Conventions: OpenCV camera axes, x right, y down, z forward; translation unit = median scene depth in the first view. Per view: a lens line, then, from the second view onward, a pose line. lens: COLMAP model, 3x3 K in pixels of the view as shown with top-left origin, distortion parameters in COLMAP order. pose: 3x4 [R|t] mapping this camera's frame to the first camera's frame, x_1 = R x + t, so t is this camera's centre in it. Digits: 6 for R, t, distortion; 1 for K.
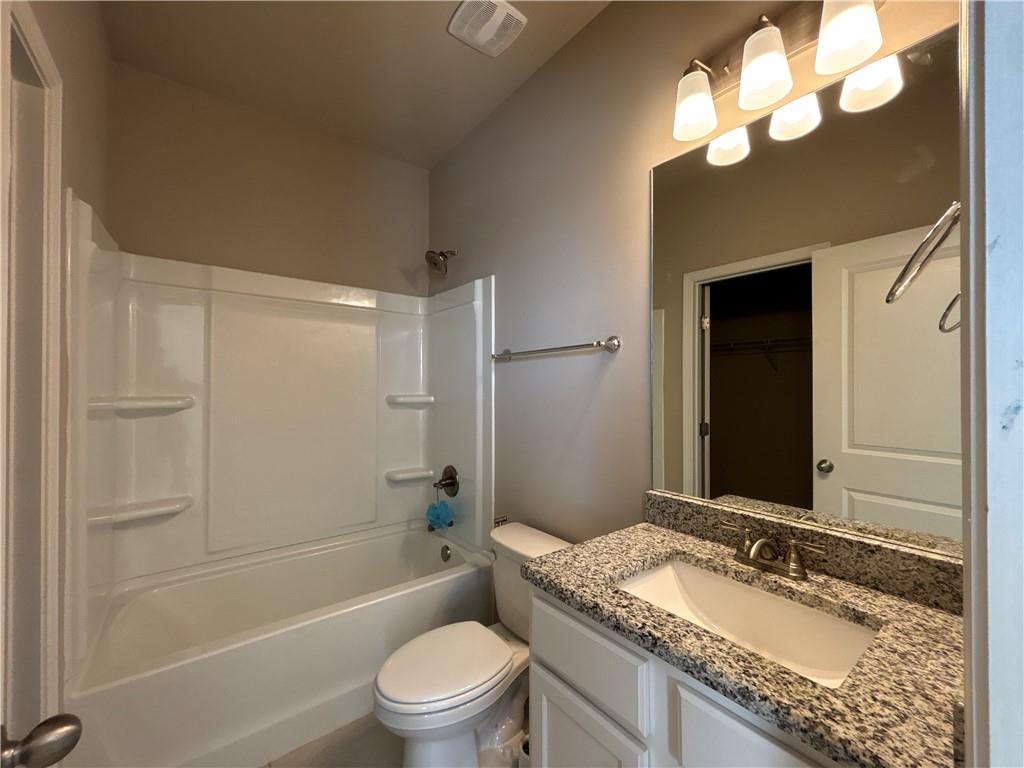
lens RADIAL K [[411.8, 0, 514.3], [0, 411.8, 382.5], [0, 0, 1]] dist [-0.001286, -0.000817]
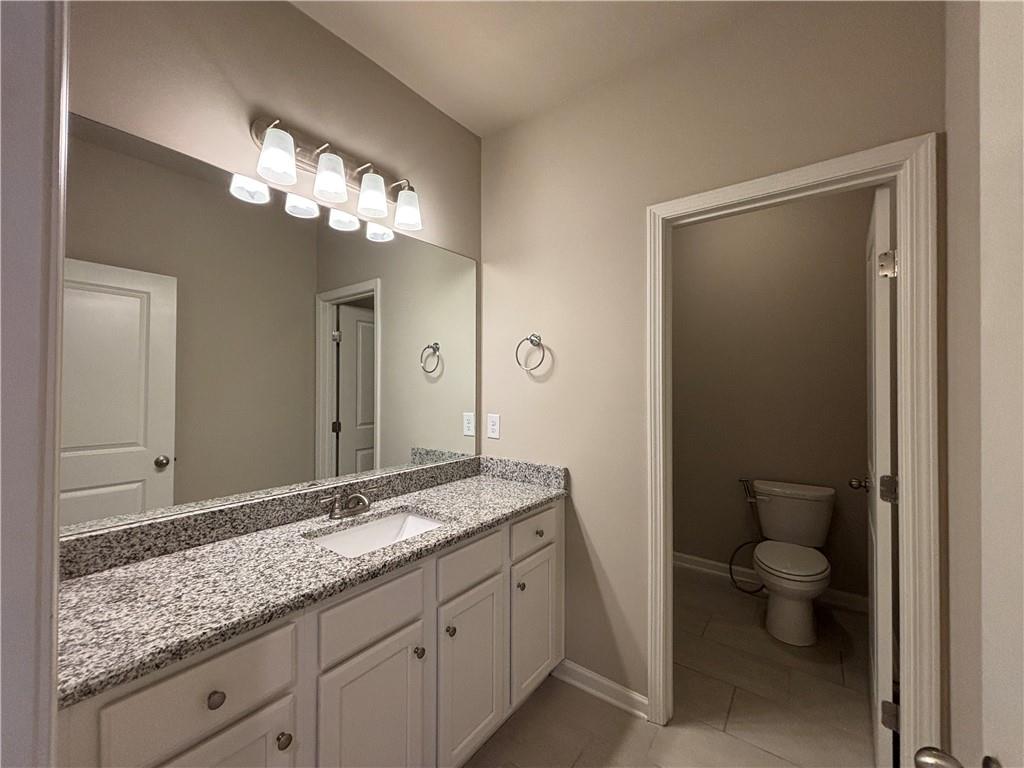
lens RADIAL K [[411.8, 0, 514.3], [0, 411.8, 382.5], [0, 0, 1]] dist [-0.001286, -0.000817]
pose [[-0.243039, 0.006724, 0.969993, -0.977703], [-0.009215, 0.999915, -0.009240, -0.038551], [-0.969973, -0.011184, -0.242956, 0.721345]]
